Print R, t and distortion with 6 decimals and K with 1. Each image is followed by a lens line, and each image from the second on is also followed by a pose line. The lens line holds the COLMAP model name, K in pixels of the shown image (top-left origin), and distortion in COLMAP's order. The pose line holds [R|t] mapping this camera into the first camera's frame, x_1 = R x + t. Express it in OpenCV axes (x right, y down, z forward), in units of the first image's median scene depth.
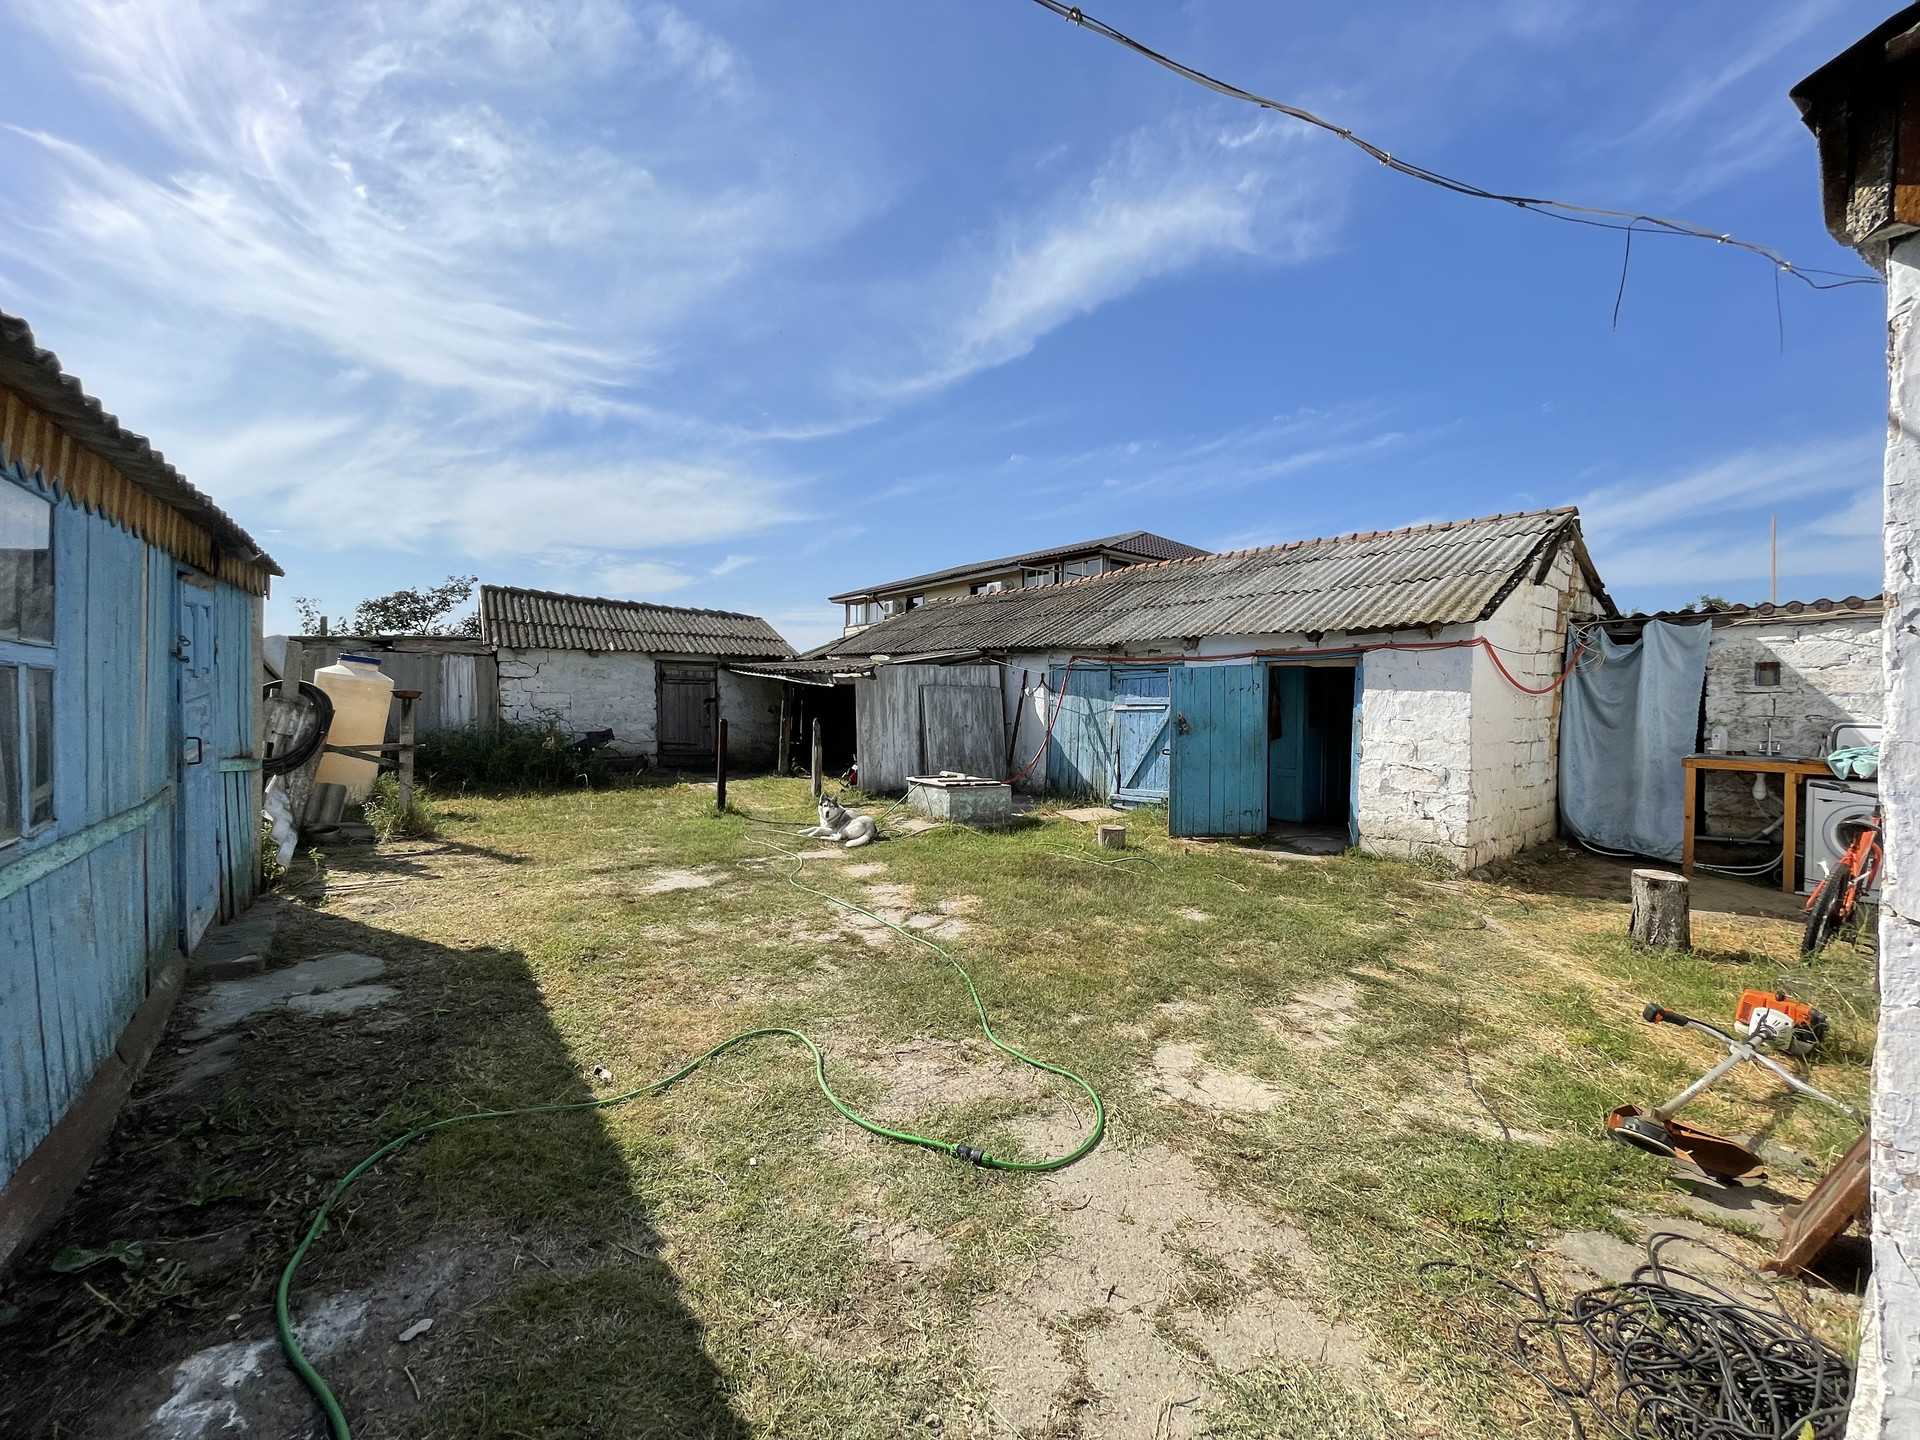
lens RADIAL K [[774.0, 0, 953.7], [0, 774.0, 715.0], [0, 0, 1]] dist [-0.000995, 0.000560]
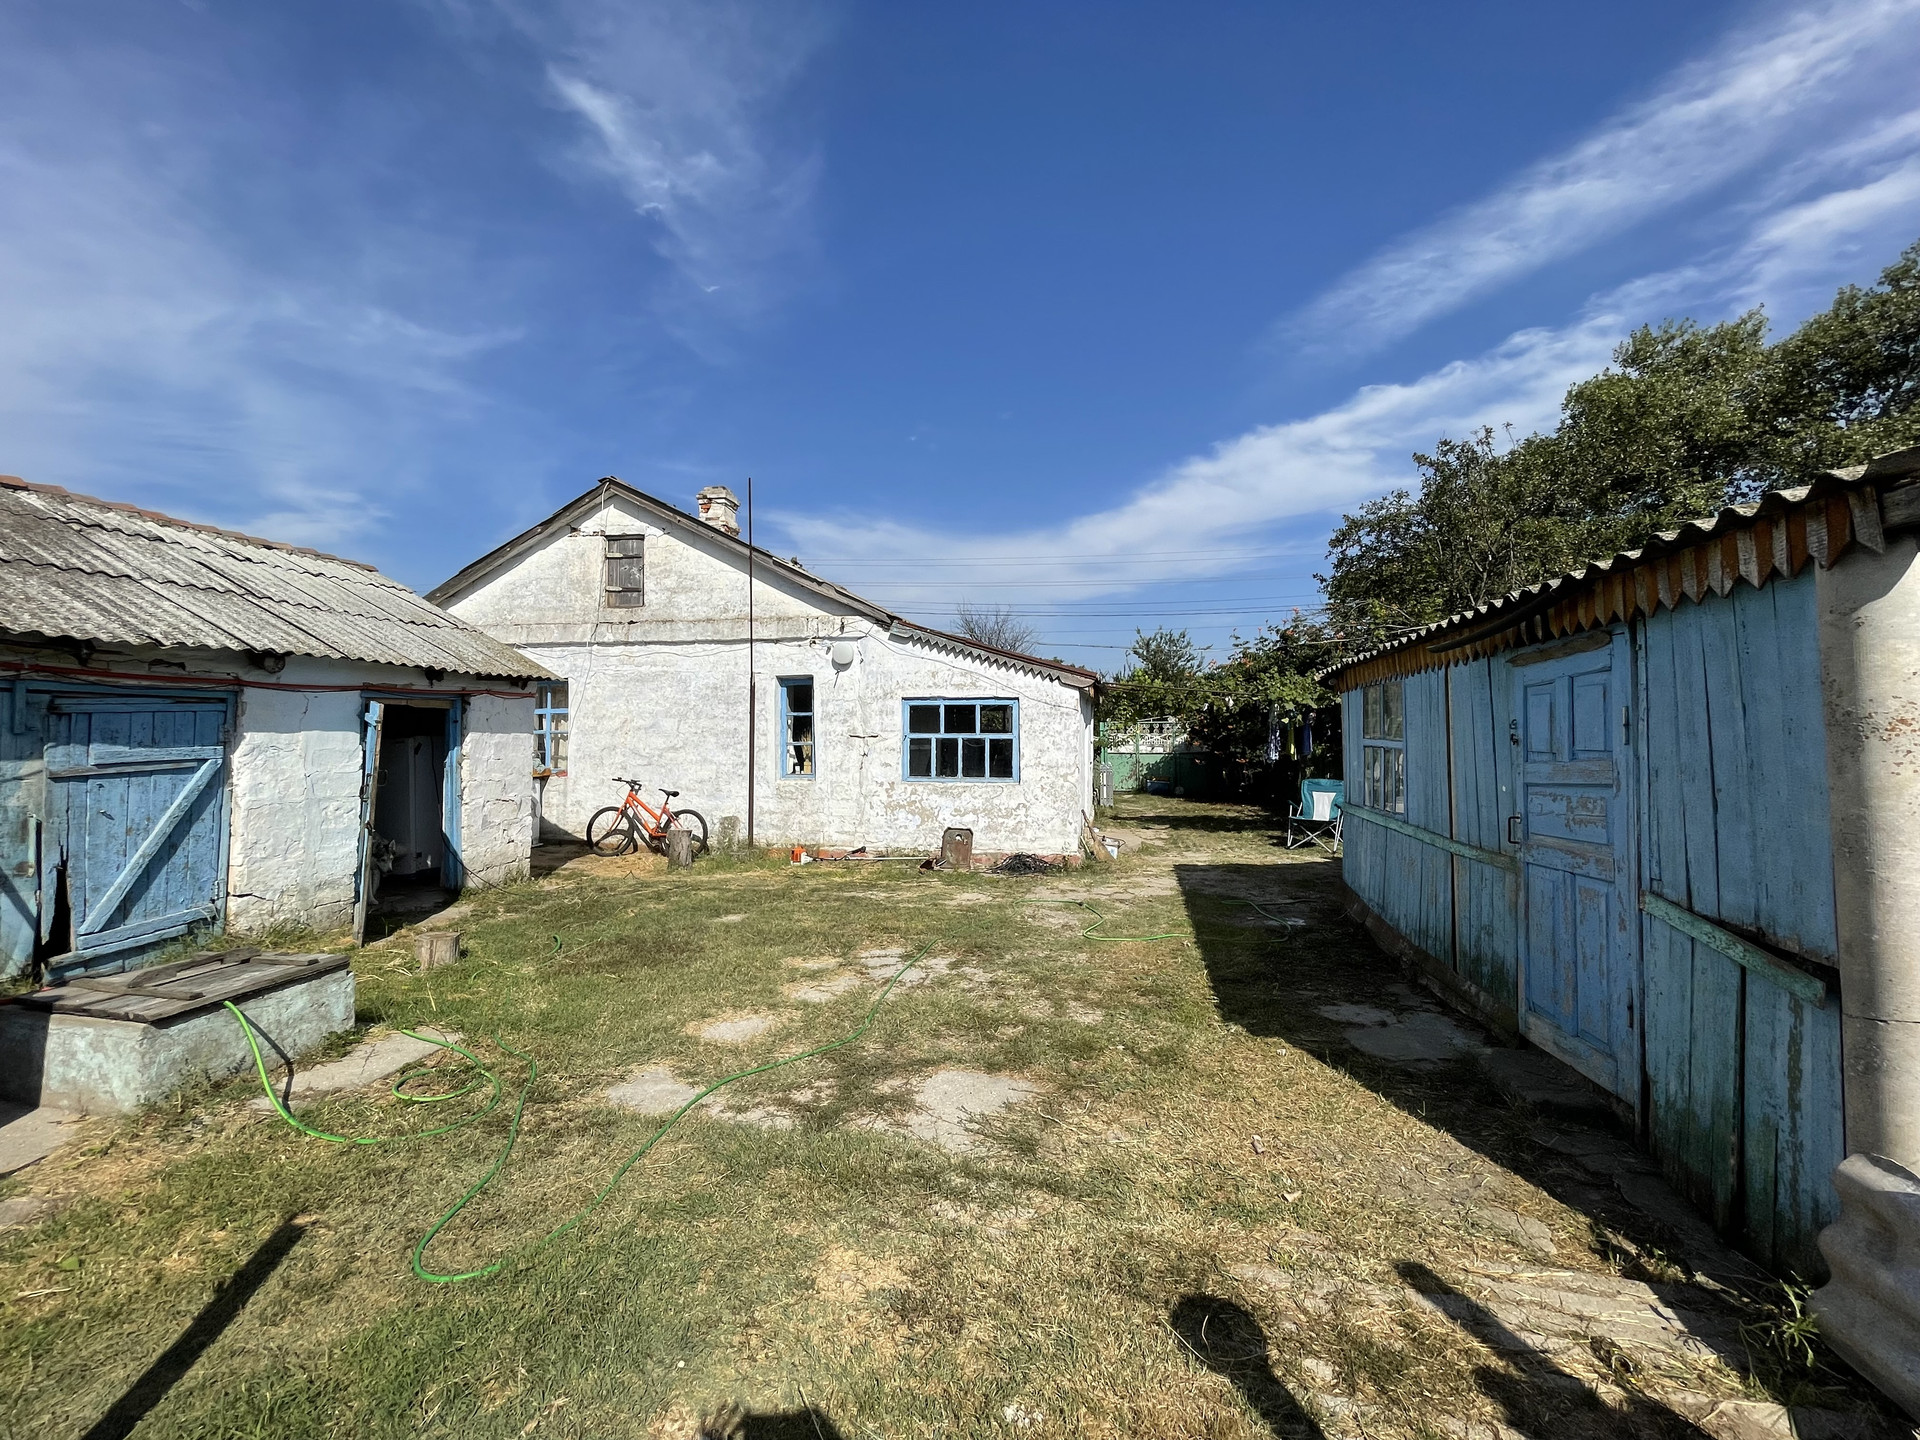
lens RADIAL K [[770.9, 0, 964.1], [0, 770.9, 714.2], [0, 0, 1]] dist [0.006113, -0.003414]
pose [[-0.665867, -0.002706, 0.746065, -0.711372], [0.002477, 0.999980, 0.005837, -0.064437], [-0.746066, 0.005734, -0.665847, 1.256580]]
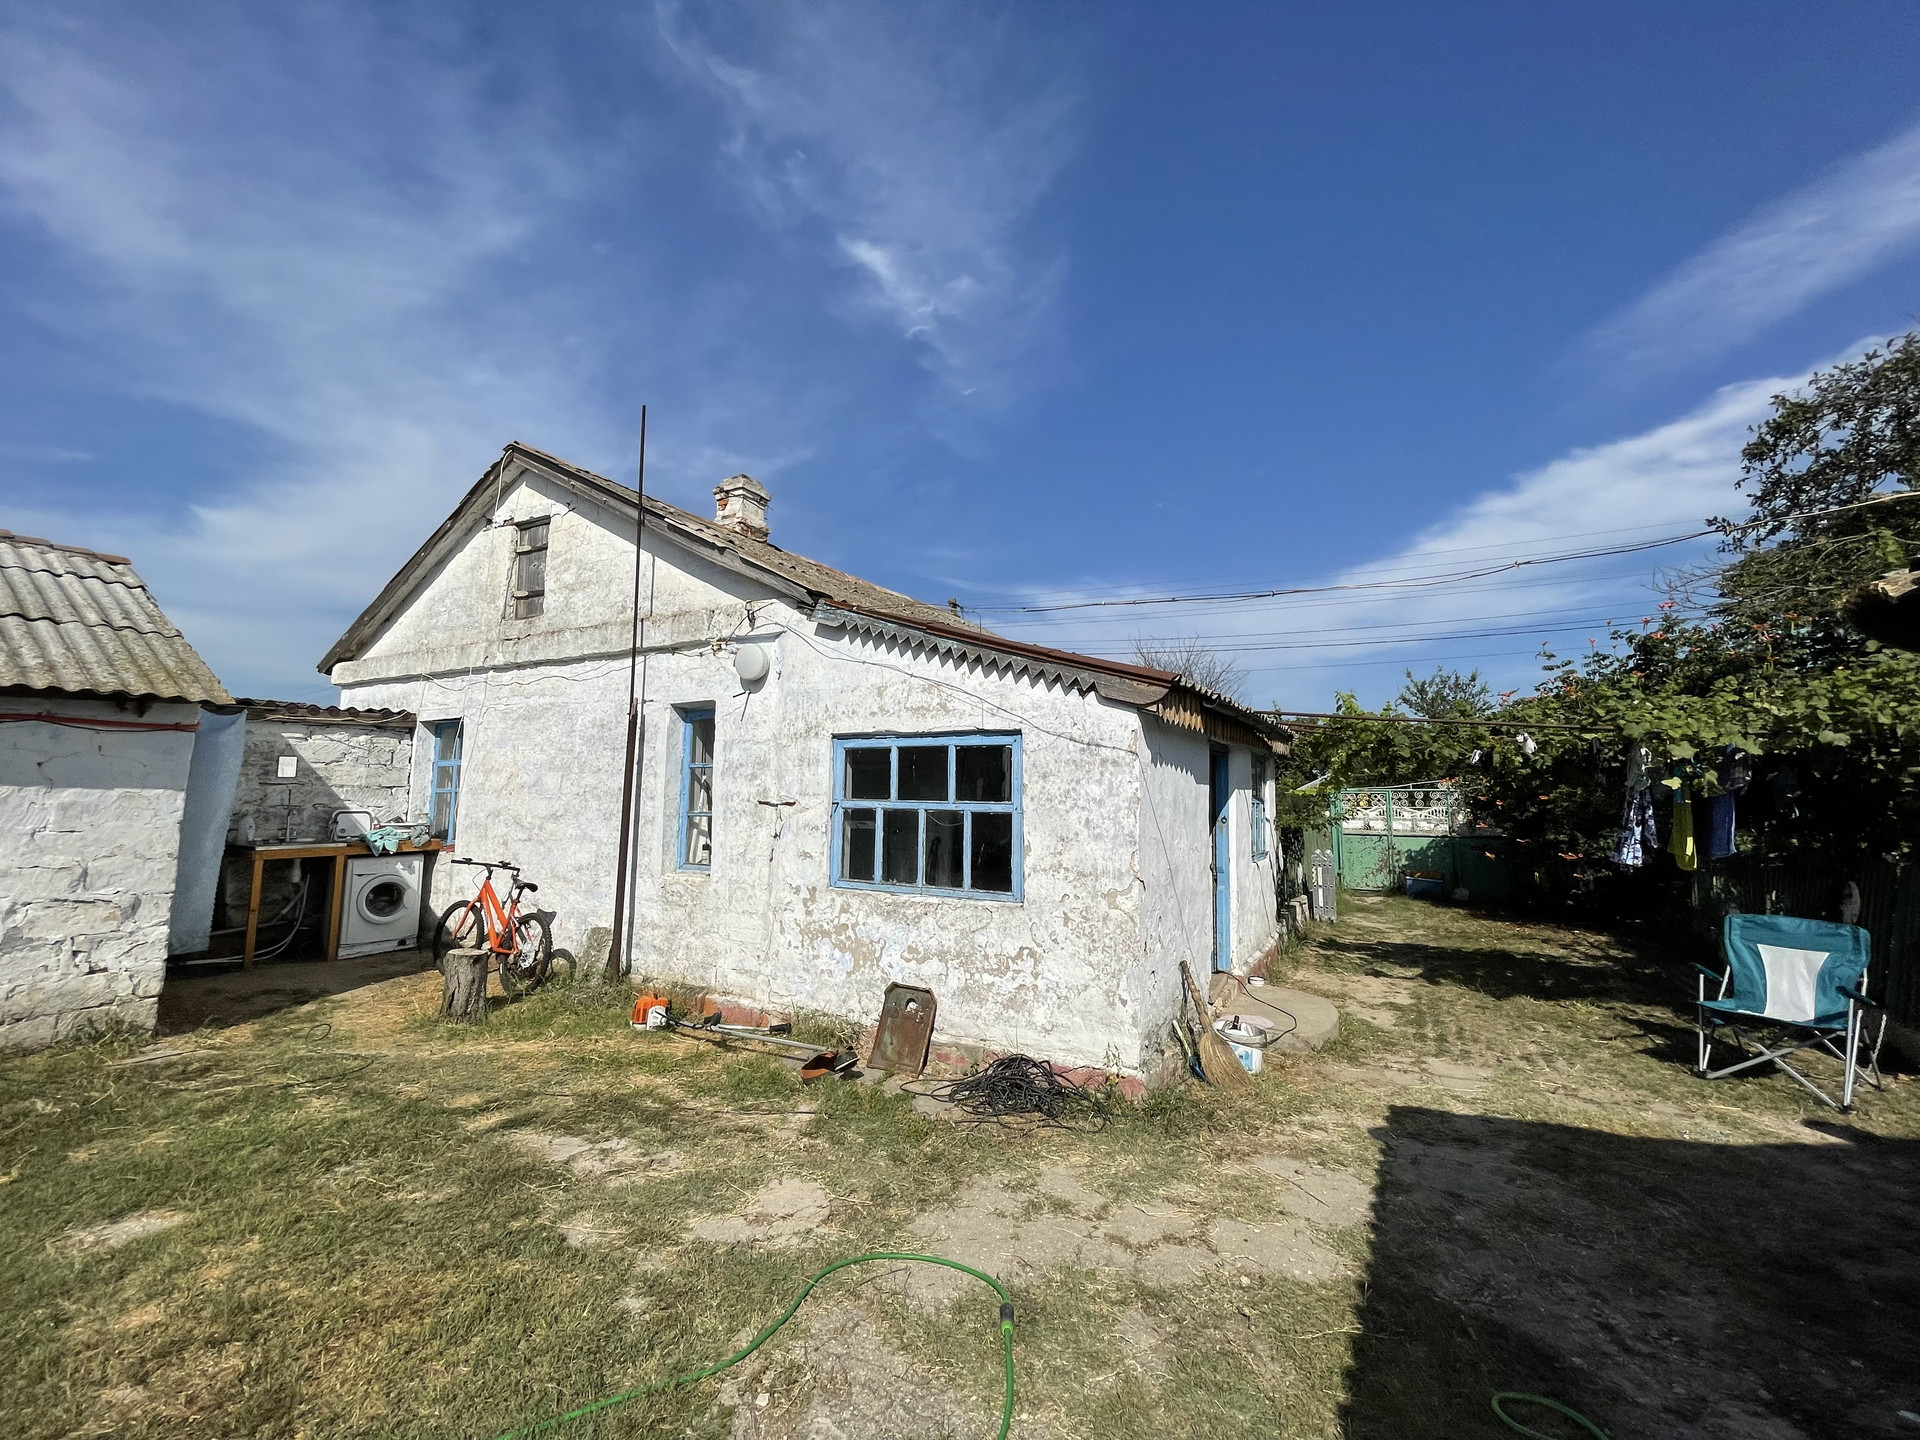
lens RADIAL K [[764.9, 0, 966.7], [0, 764.9, 715.2], [0, 0, 1]] dist [-0.004623, 0.003003]
pose [[-0.395754, 0.073240, 0.915431, -0.340984], [-0.003517, 0.996687, -0.081261, -0.042687], [-0.918350, -0.035379, -0.394185, 0.556111]]
